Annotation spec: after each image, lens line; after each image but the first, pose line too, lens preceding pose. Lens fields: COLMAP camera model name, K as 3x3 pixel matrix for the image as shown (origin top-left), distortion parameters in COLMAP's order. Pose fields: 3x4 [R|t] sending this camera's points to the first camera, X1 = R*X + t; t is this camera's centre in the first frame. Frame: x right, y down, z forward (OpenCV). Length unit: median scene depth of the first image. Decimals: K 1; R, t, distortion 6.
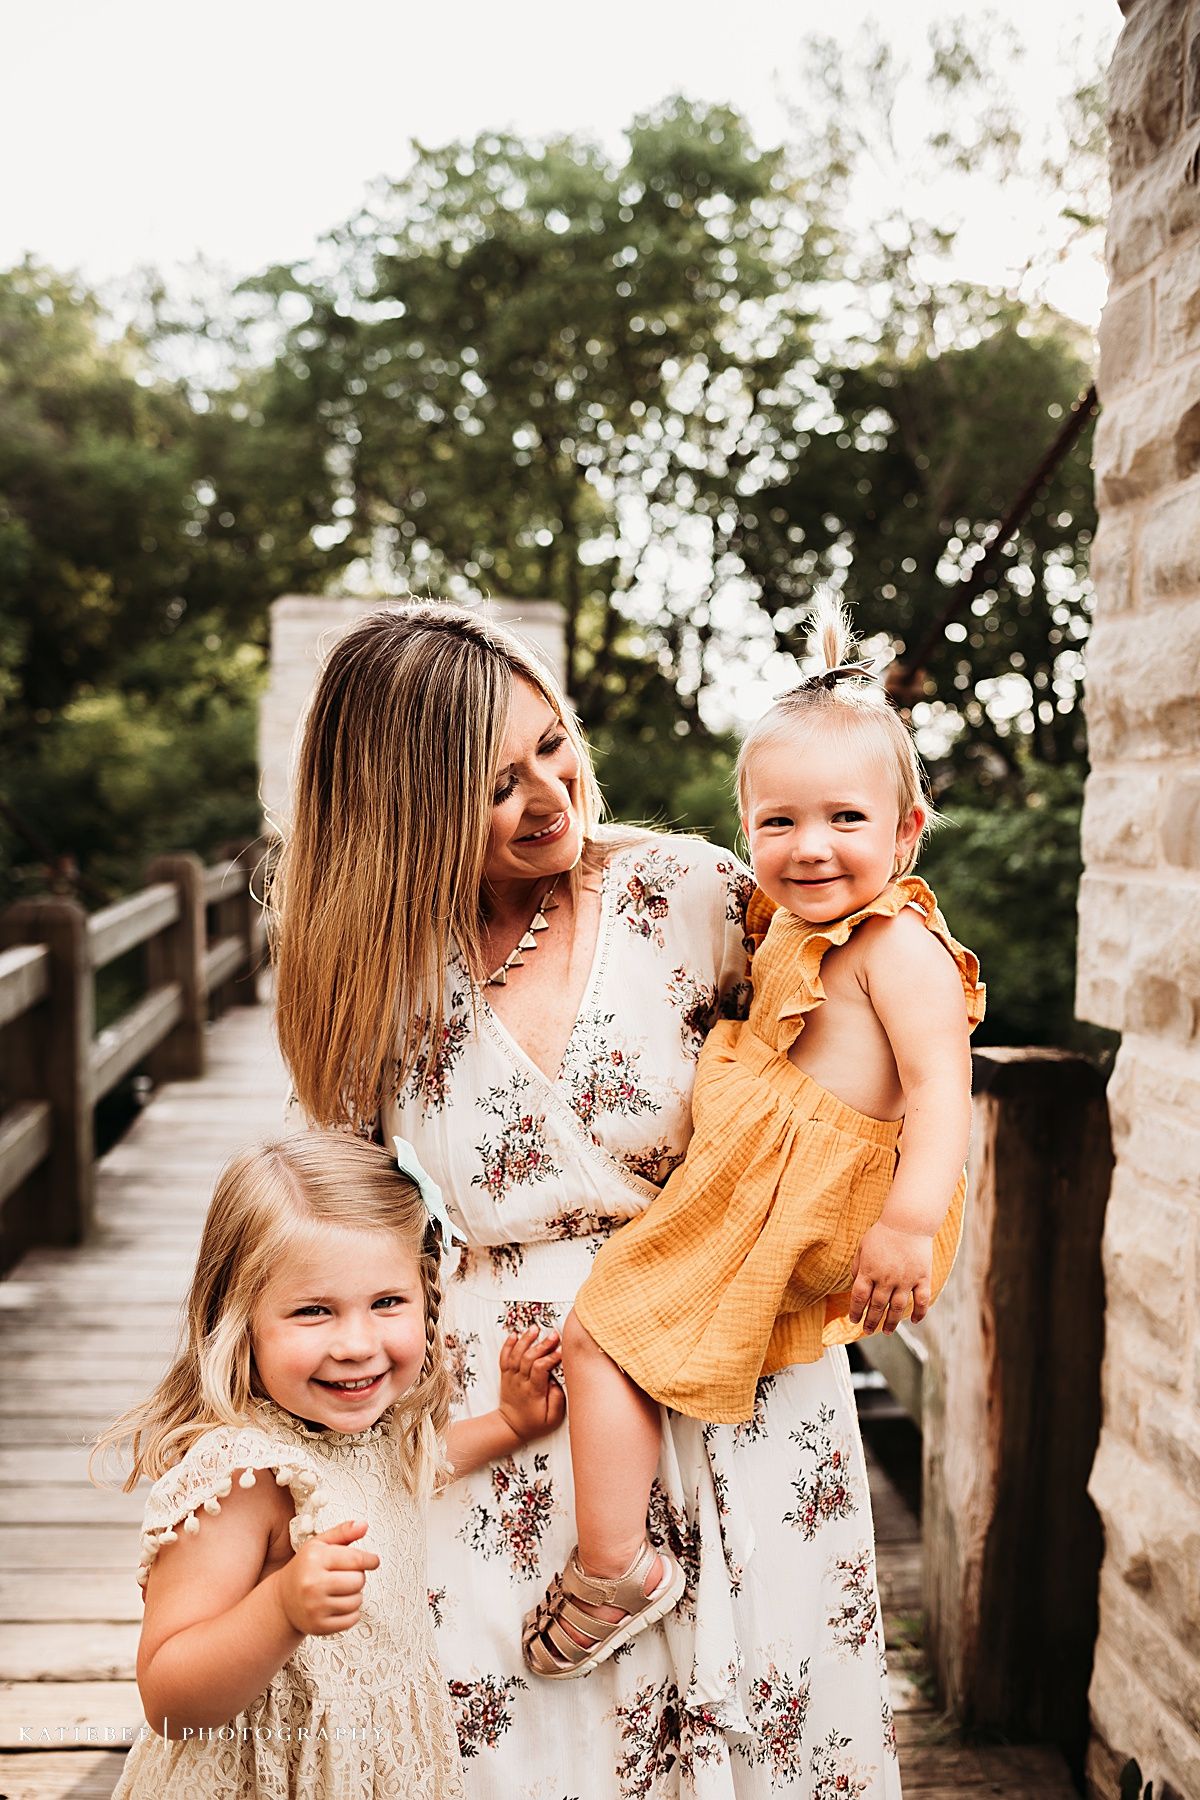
lens RADIAL K [[1765.5, 0, 600.0], [0, 1765.5, 900.0], [0, 0, 1]] dist [-0.094769, 0.092483]
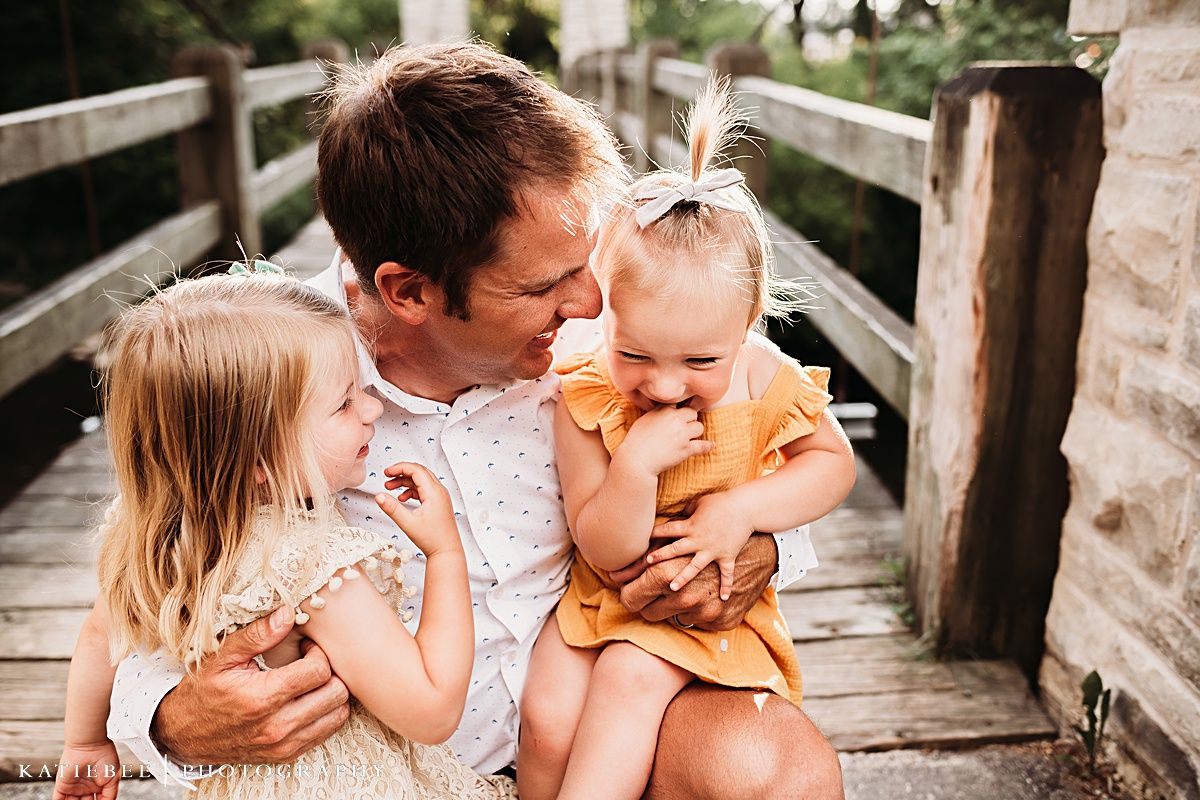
lens RADIAL K [[1177.0, 0, 600.0], [0, 1177.0, 400.0], [0, 0, 1]] dist [-0.094769, 0.092483]
pose [[0.999256, -0.000847, -0.038549, 0.008240], [0.009447, 0.974663, 0.223478, 0.131044], [0.037383, -0.223676, 0.973946, 0.248202]]
